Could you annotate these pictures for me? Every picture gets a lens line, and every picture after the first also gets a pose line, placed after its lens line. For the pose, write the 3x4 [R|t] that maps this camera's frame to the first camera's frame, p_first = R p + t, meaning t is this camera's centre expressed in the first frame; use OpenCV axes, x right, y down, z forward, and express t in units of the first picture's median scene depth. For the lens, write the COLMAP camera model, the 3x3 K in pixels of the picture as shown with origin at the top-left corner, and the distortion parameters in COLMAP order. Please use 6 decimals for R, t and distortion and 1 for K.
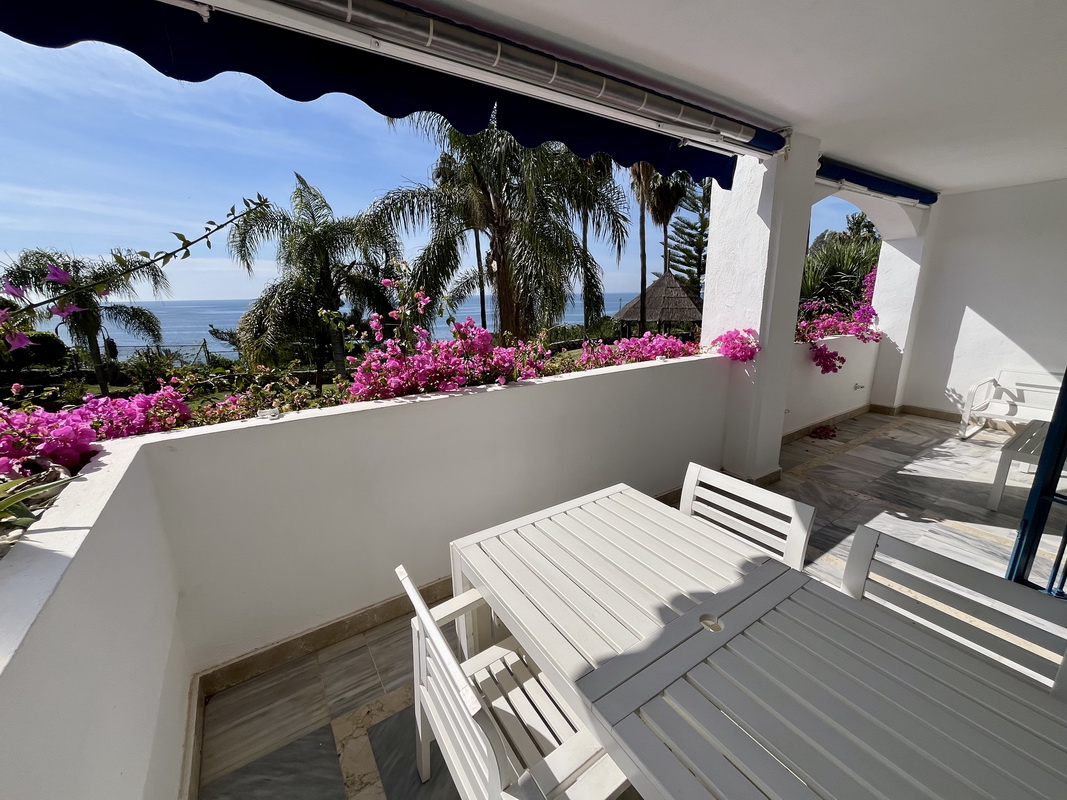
lens RADIAL K [[429.2, 0, 533.8], [0, 429.2, 399.5], [0, 0, 1]] dist [-0.003356, -0.000007]
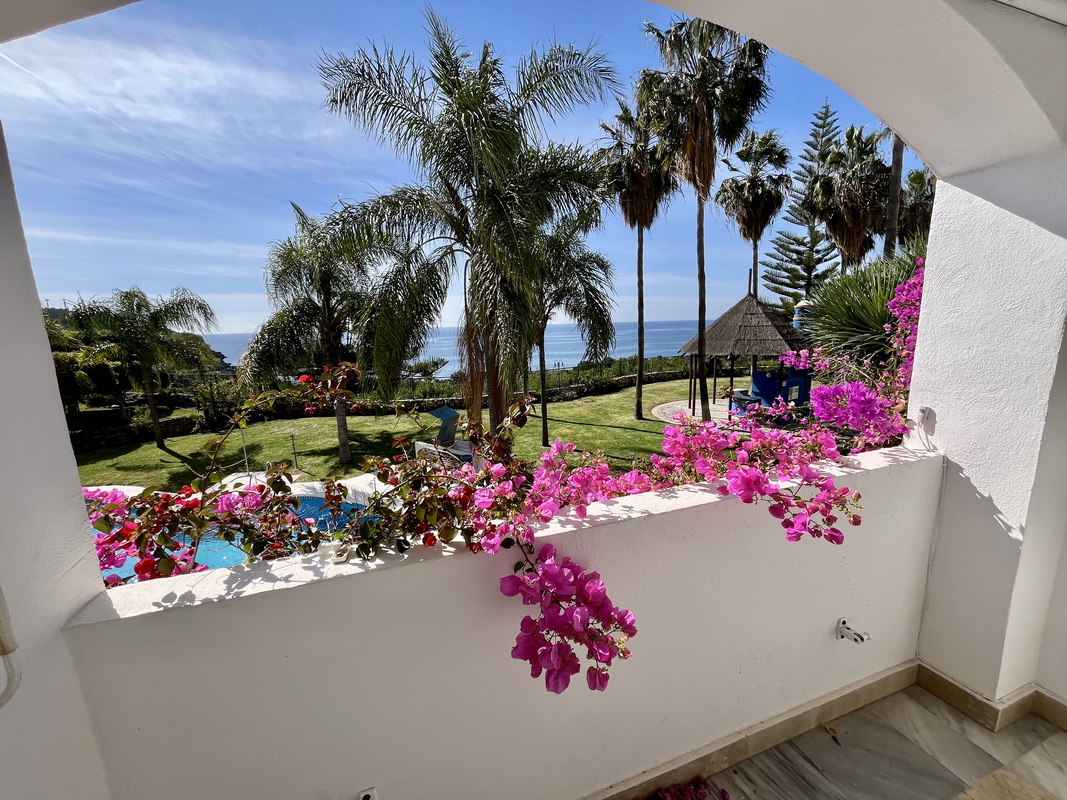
lens RADIAL K [[429.2, 0, 534.9], [0, 429.2, 399.8], [0, 0, 1]] dist [-0.003356, -0.000007]
pose [[0.970585, 0.031236, -0.238723, 0.222940], [-0.045899, 0.997369, -0.056112, -0.063957], [0.236343, 0.065419, 0.969465, 0.231786]]
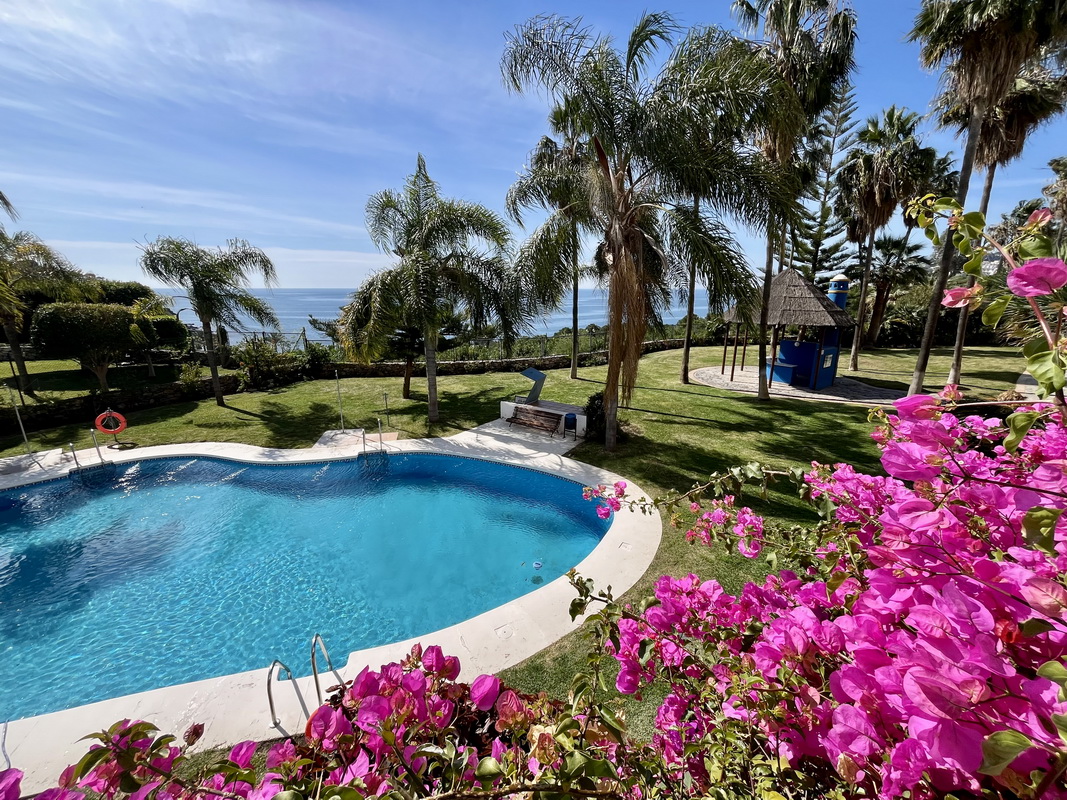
lens RADIAL K [[429.2, 0, 532.5], [0, 429.2, 400.4], [0, 0, 1]] dist [-0.003356, -0.000007]
pose [[0.985733, 0.059702, -0.157373, -0.092490], [-0.057334, 0.998164, 0.019544, -0.032336], [0.158250, -0.010242, 0.987346, 0.113735]]
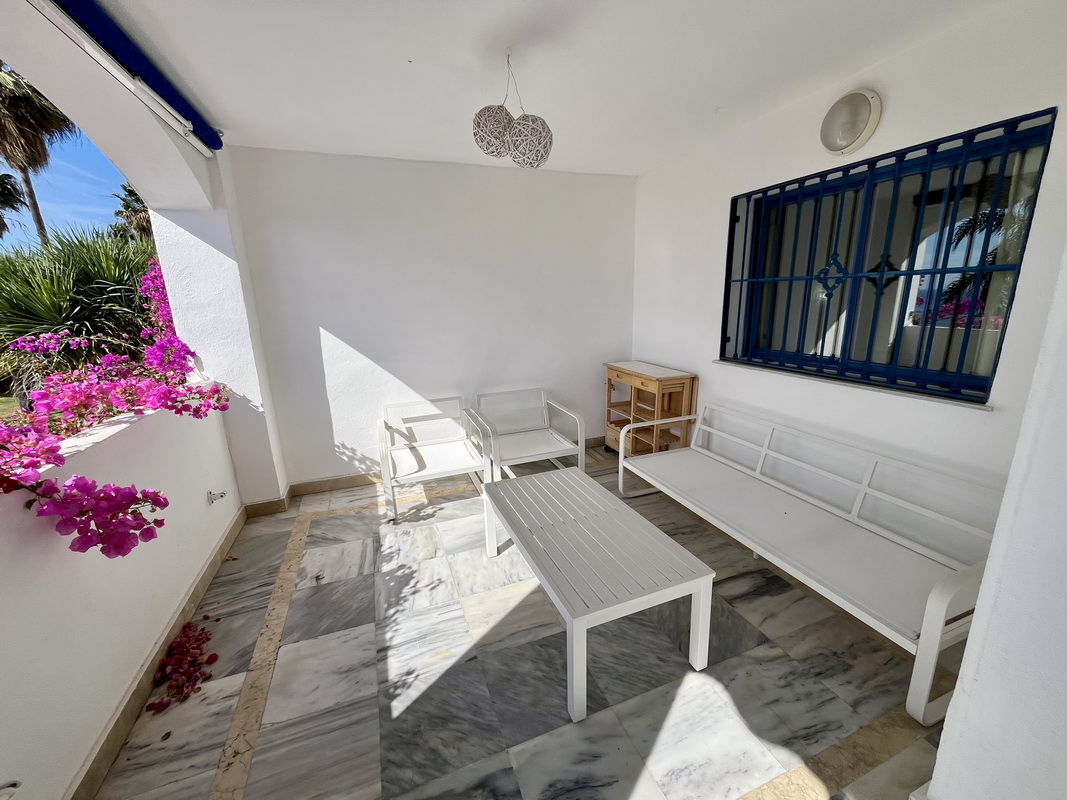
lens RADIAL K [[429.2, 0, 535.4], [0, 429.2, 401.0], [0, 0, 1]] dist [-0.003356, -0.000007]
pose [[0.215940, -0.223302, 0.950529, 0.142786], [0.260730, 0.951335, 0.164259, -0.044654], [-0.940951, 0.212362, 0.263653, 0.180984]]
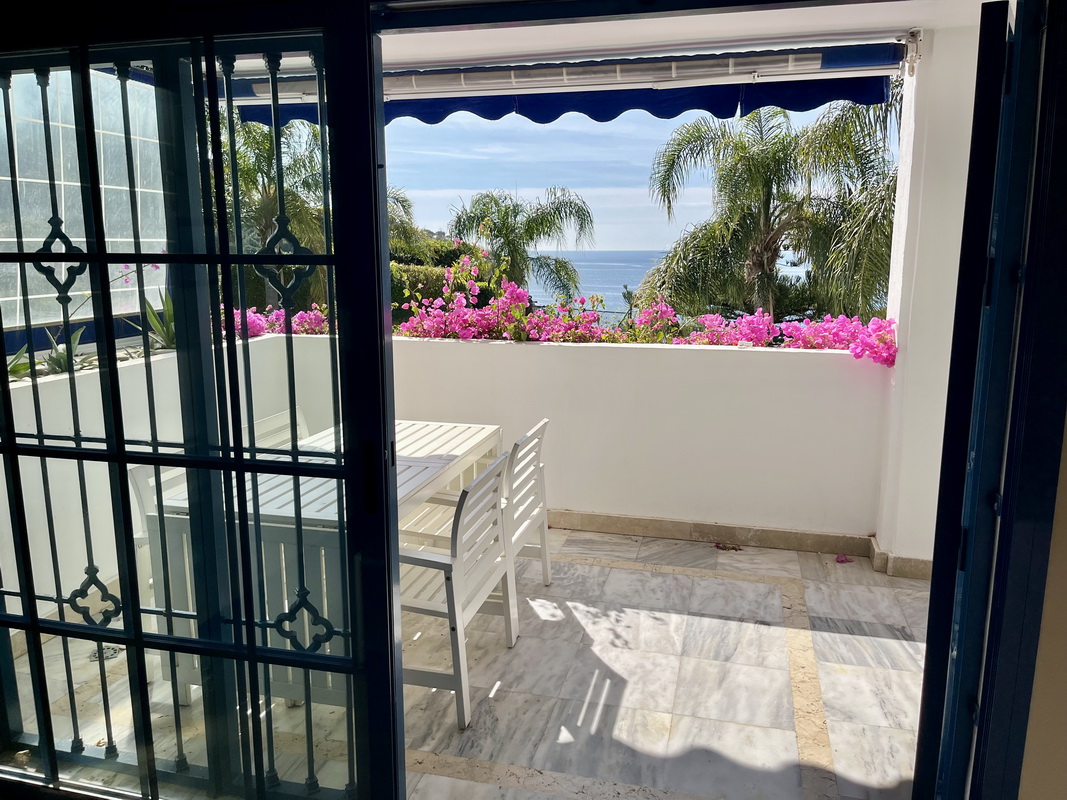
lens RADIAL K [[797.2, 0, 532.9], [0, 797.2, 396.3], [0, 0, 1]] dist [0.056528, -0.064207]
pose [[0.668199, 0.150834, -0.728532, 0.239653], [-0.189044, 0.981516, 0.029822, 0.005347], [0.719564, 0.117797, 0.684362, -0.051352]]
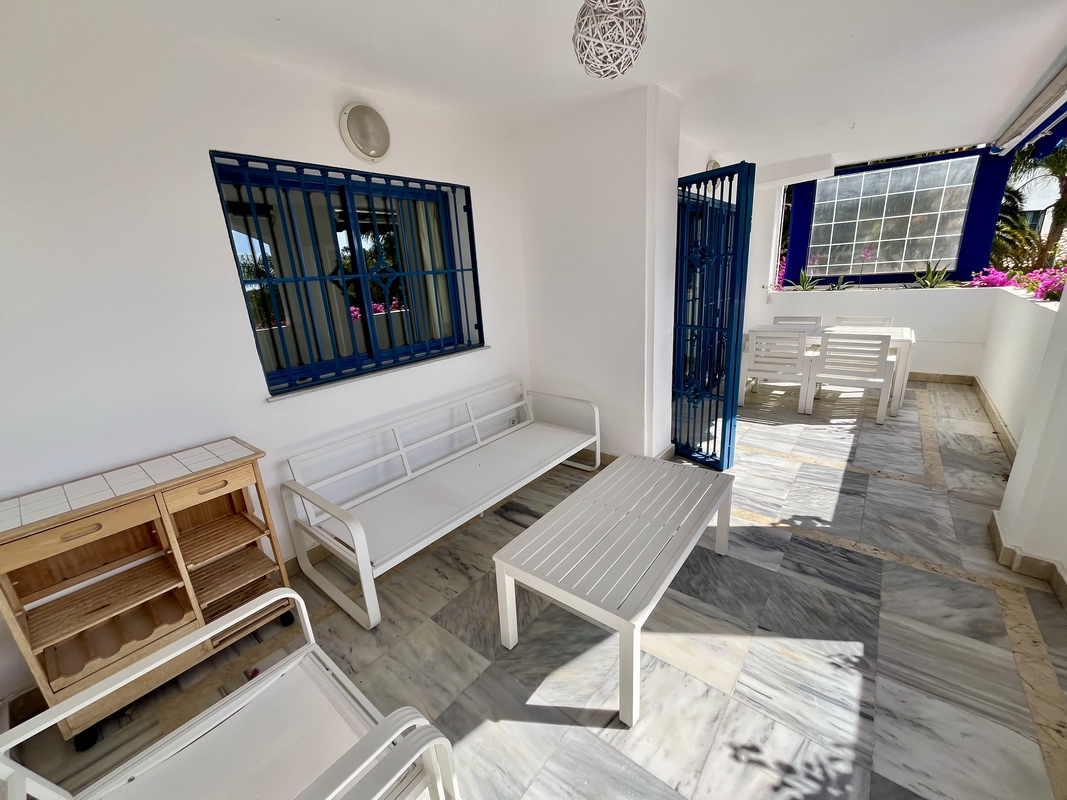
lens RADIAL K [[429.2, 0, 536.8], [0, 429.2, 400.9], [0, 0, 1]] dist [-0.003356, -0.000007]
pose [[-0.949011, 0.162107, -0.270368, 0.338022], [0.003671, 0.863278, 0.504715, -0.079573], [0.315220, 0.477988, -0.819856, 0.304278]]
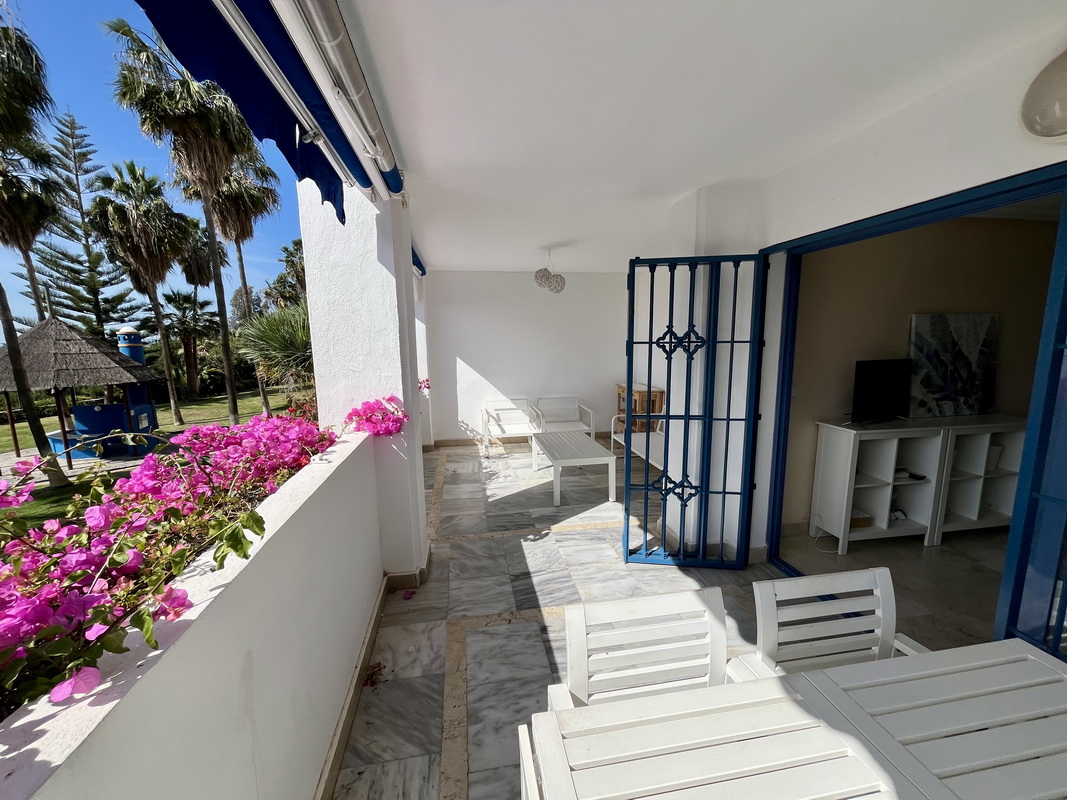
lens RADIAL K [[429.2, 0, 534.7], [0, 429.2, 399.8], [0, 0, 1]] dist [-0.003356, -0.000007]
pose [[0.400693, -0.125231, 0.907613, -0.031463], [0.228378, 0.972999, 0.033429, -0.028093], [-0.887293, 0.193884, 0.418474, 0.093623]]
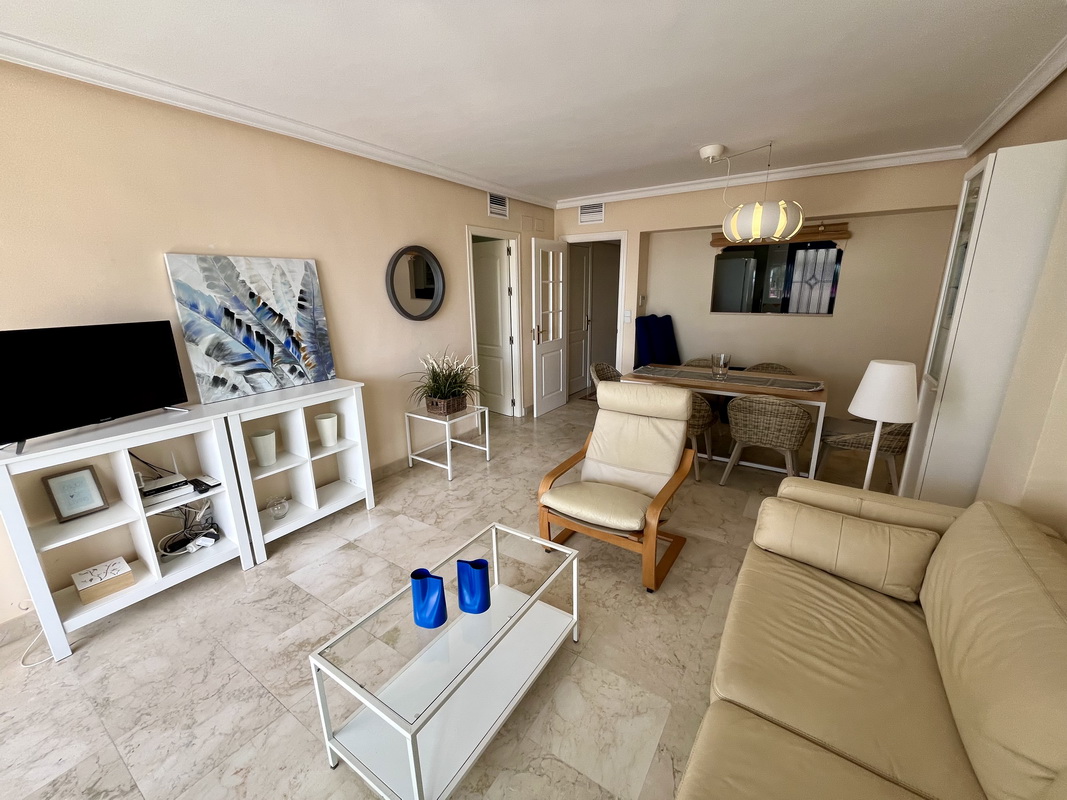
lens RADIAL K [[429.2, 0, 537.7], [0, 429.2, 399.3], [0, 0, 1]] dist [-0.003356, -0.000007]
pose [[-0.401724, -0.215888, 0.889950, 0.064646], [0.236207, 0.914503, 0.328468, 0.012117], [-0.884774, 0.342166, -0.316383, -0.057967]]
